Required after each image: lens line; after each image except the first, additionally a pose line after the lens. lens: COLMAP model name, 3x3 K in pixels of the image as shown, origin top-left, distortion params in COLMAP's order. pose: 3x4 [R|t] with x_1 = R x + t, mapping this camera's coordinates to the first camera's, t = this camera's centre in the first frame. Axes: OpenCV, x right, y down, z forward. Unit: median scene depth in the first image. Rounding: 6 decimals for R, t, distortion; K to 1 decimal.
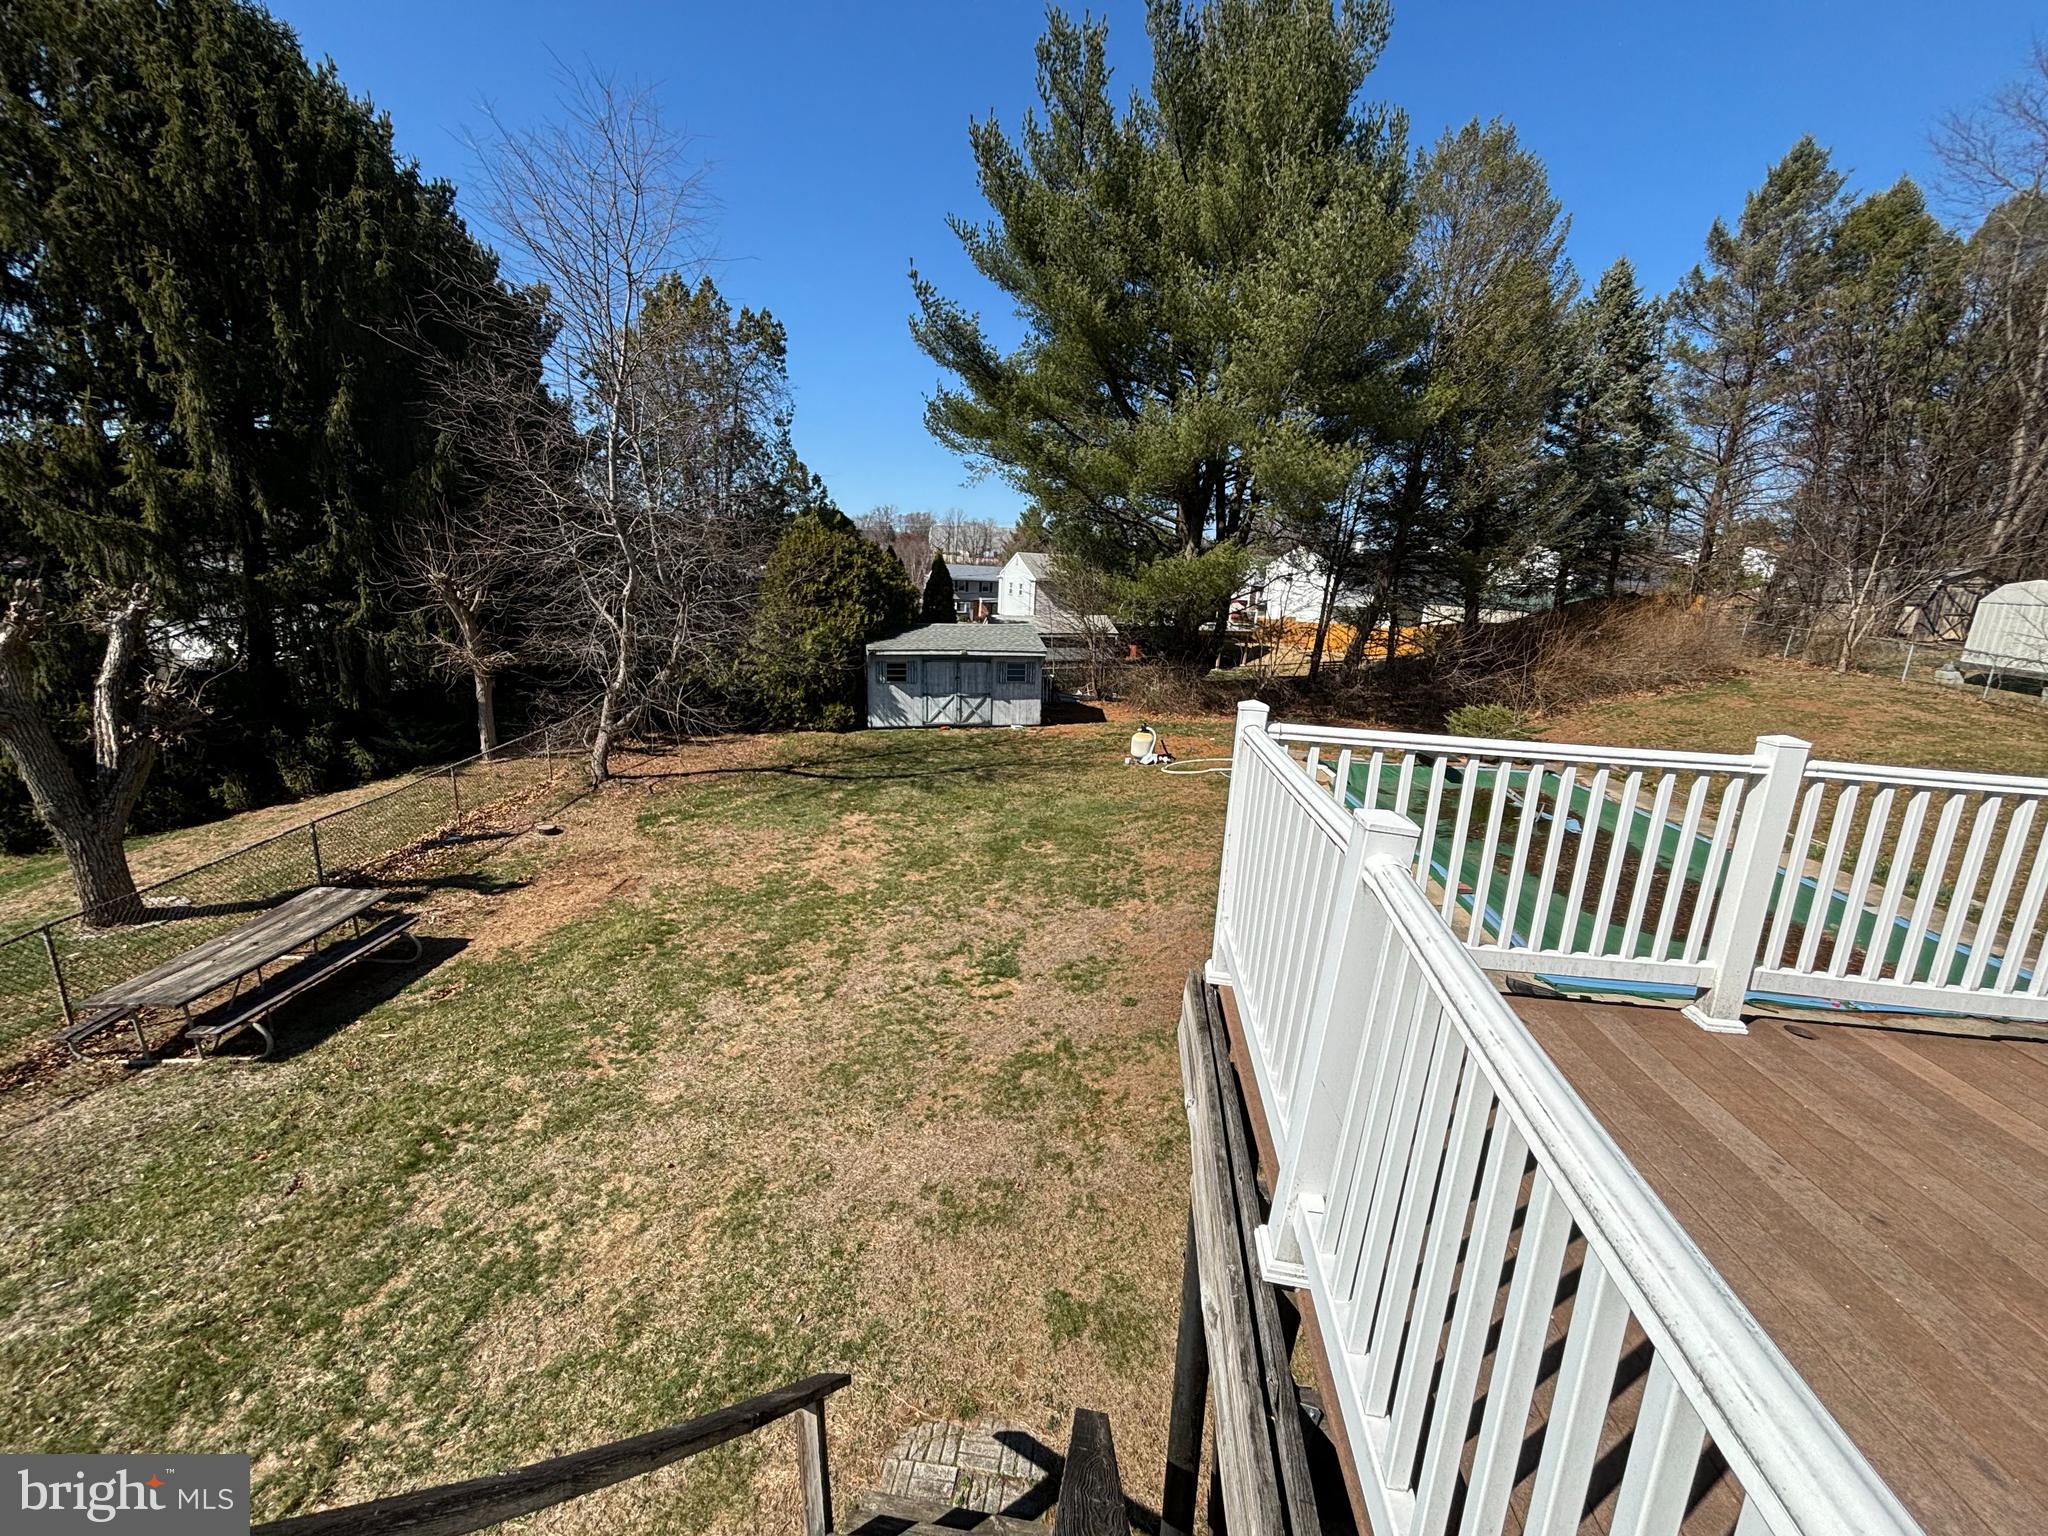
lens RADIAL K [[829.9, 0, 1012.8], [0, 829.9, 766.8], [0, 0, 1]] dist [0.001930, -0.000145]
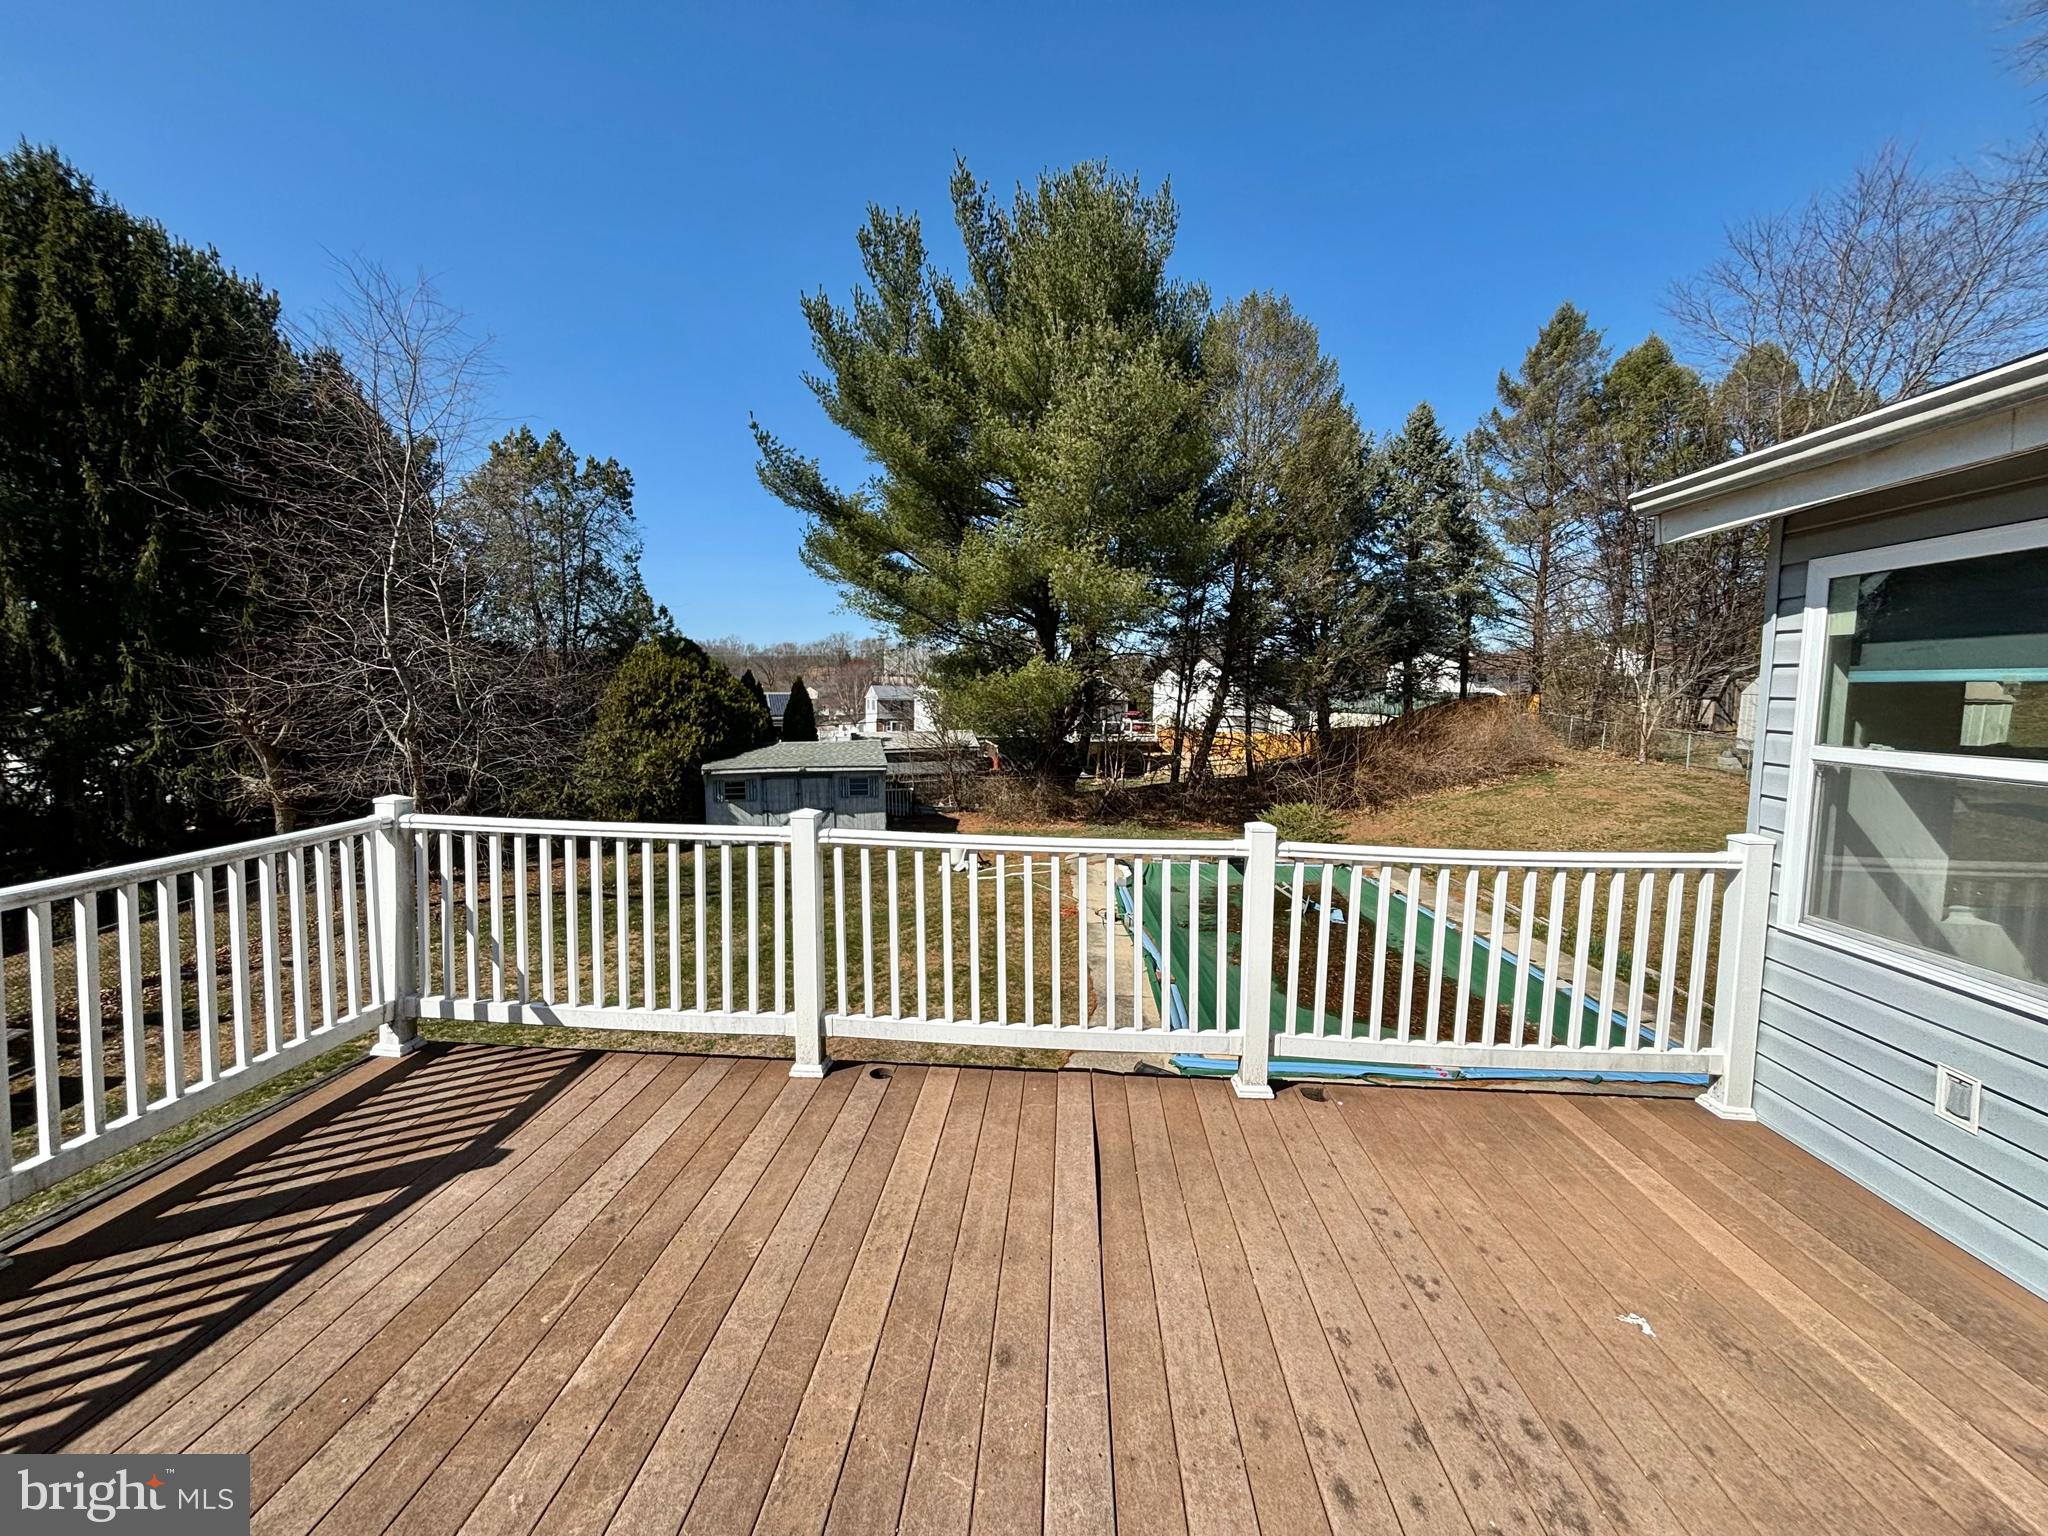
lens RADIAL K [[829.9, 0, 1030.9], [0, 829.9, 775.0], [0, 0, 1]] dist [0.001930, -0.000145]
pose [[0.998491, -0.032157, 0.044505, 0.180366], [0.037630, 0.991036, -0.128183, 0.011946], [-0.039984, 0.129664, 0.990751, -0.030052]]
